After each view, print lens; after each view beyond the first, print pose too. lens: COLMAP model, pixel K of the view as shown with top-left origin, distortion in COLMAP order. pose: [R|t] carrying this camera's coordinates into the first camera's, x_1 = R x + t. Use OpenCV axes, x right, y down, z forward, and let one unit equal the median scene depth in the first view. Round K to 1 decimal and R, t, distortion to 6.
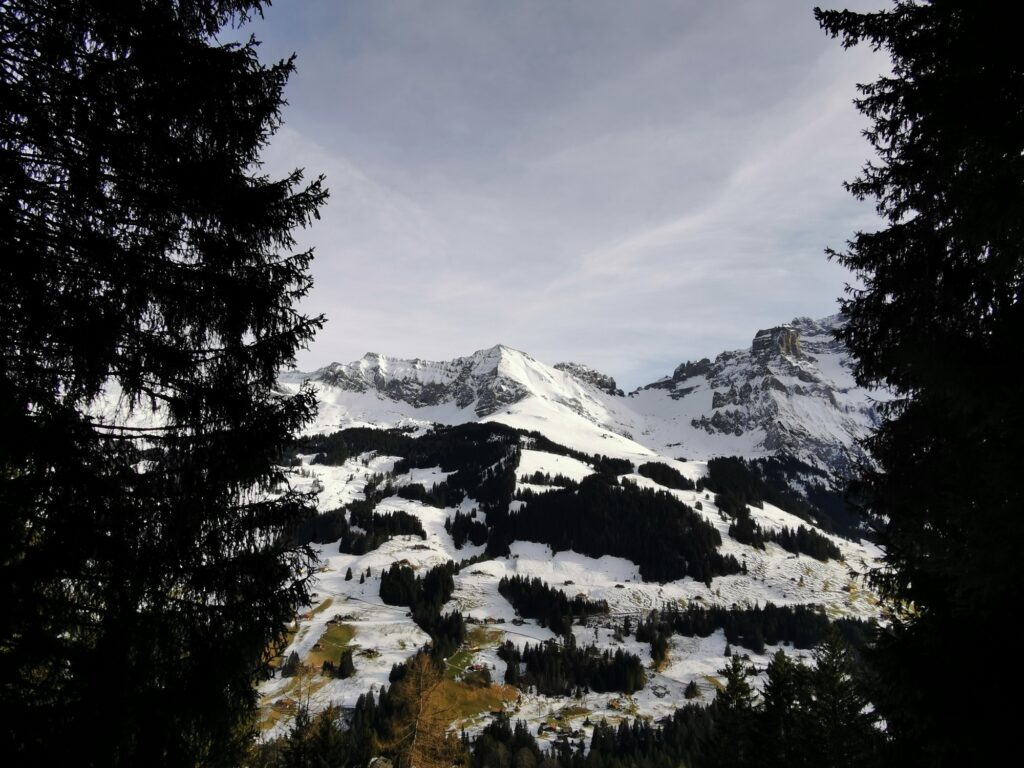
lens RADIAL K [[689.2, 0, 514.1], [0, 689.2, 403.6], [0, 0, 1]] dist [-0.022027, -0.000168]
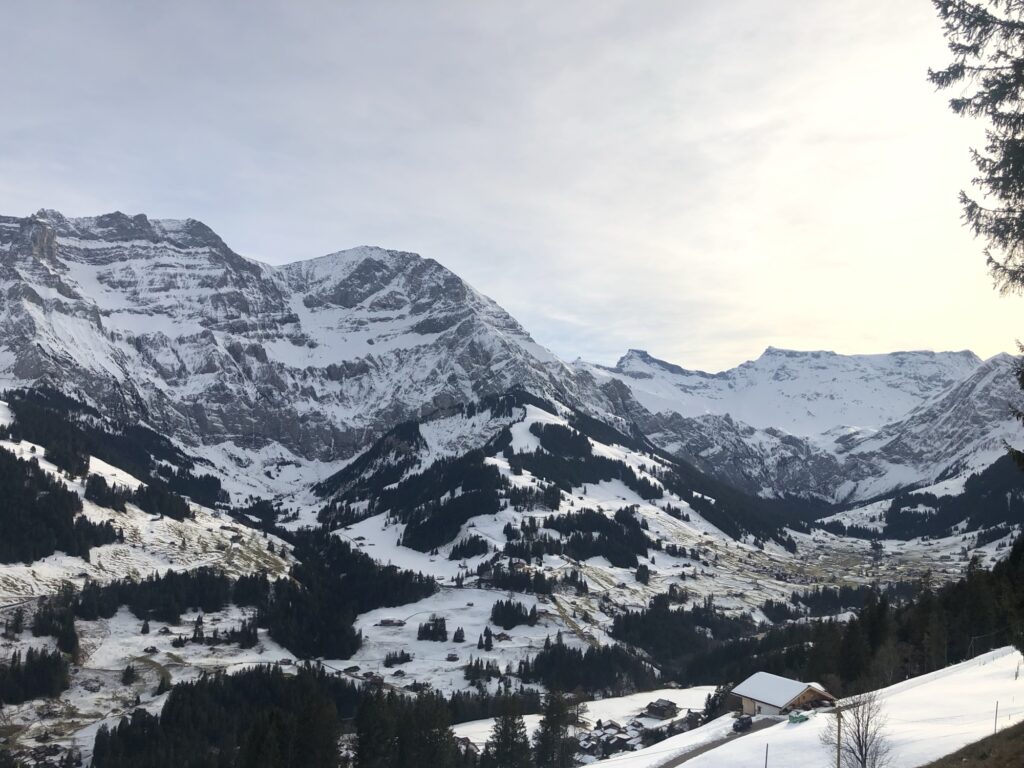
lens RADIAL K [[838.1, 0, 511.0], [0, 838.1, 350.5], [0, 0, 1]] dist [0.061987, -0.070791]
pose [[0.535655, 0.098446, 0.838679, -0.136789], [-0.141119, 0.989650, -0.026037, -0.017035], [-0.832562, -0.104407, 0.544003, -0.001441]]
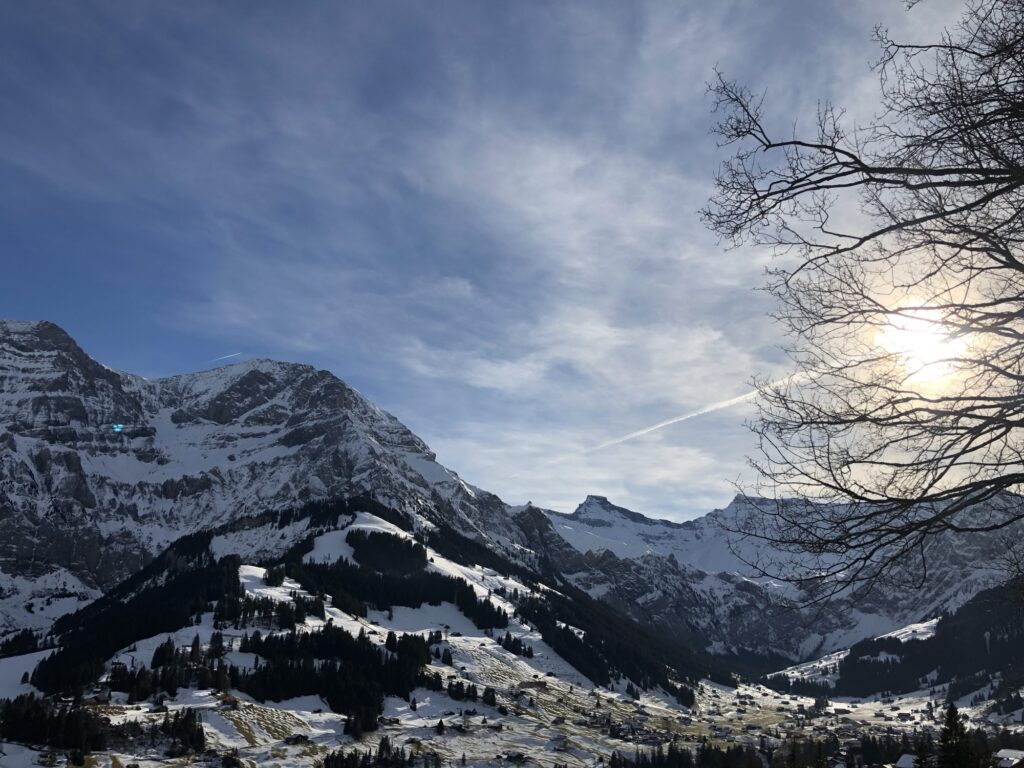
lens RADIAL K [[835.0, 0, 513.9], [0, 835.0, 374.6], [0, 0, 1]] dist [0.016792, 0.010685]
pose [[0.529087, 0.242305, 0.813238, 0.109222], [-0.142657, 0.970124, -0.196238, 0.022674], [-0.836490, -0.012187, 0.547846, -0.018754]]
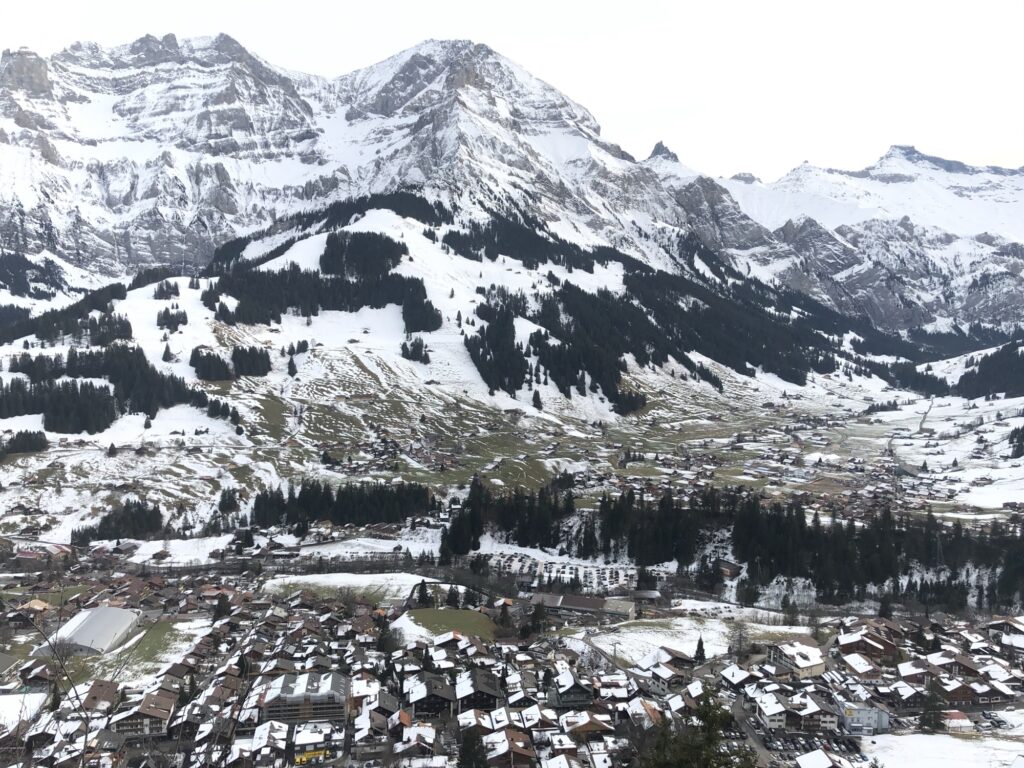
lens RADIAL K [[835.0, 0, 513.9], [0, 835.0, 374.6], [0, 0, 1]] dist [0.016792, 0.010685]
pose [[0.838003, -0.073123, 0.540745, 0.357846], [-0.068664, 0.968972, 0.237441, -0.023971], [-0.541329, -0.236106, 0.806980, -0.170097]]
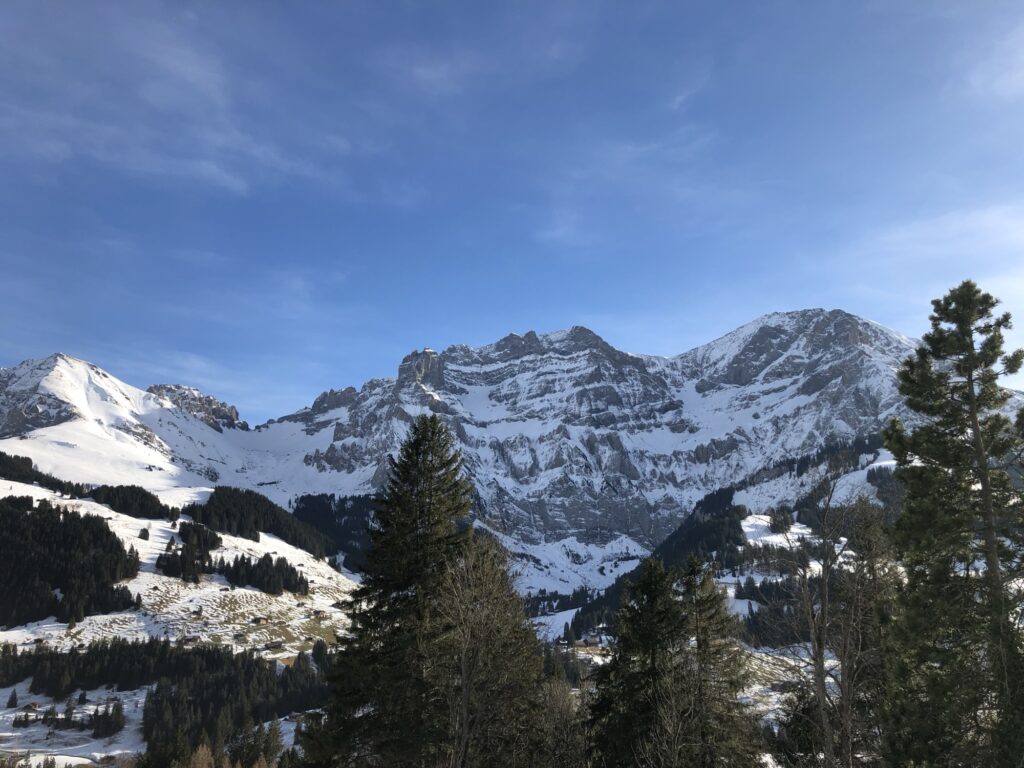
lens RADIAL K [[827.1, 0, 514.4], [0, 827.1, 368.9], [0, 0, 1]] dist [0.134923, -0.313847]
pose [[0.939460, 0.049687, 0.339038, 0.158907], [-0.013140, 0.993927, -0.109255, 0.028270], [-0.342408, 0.098186, 0.934407, -0.031051]]
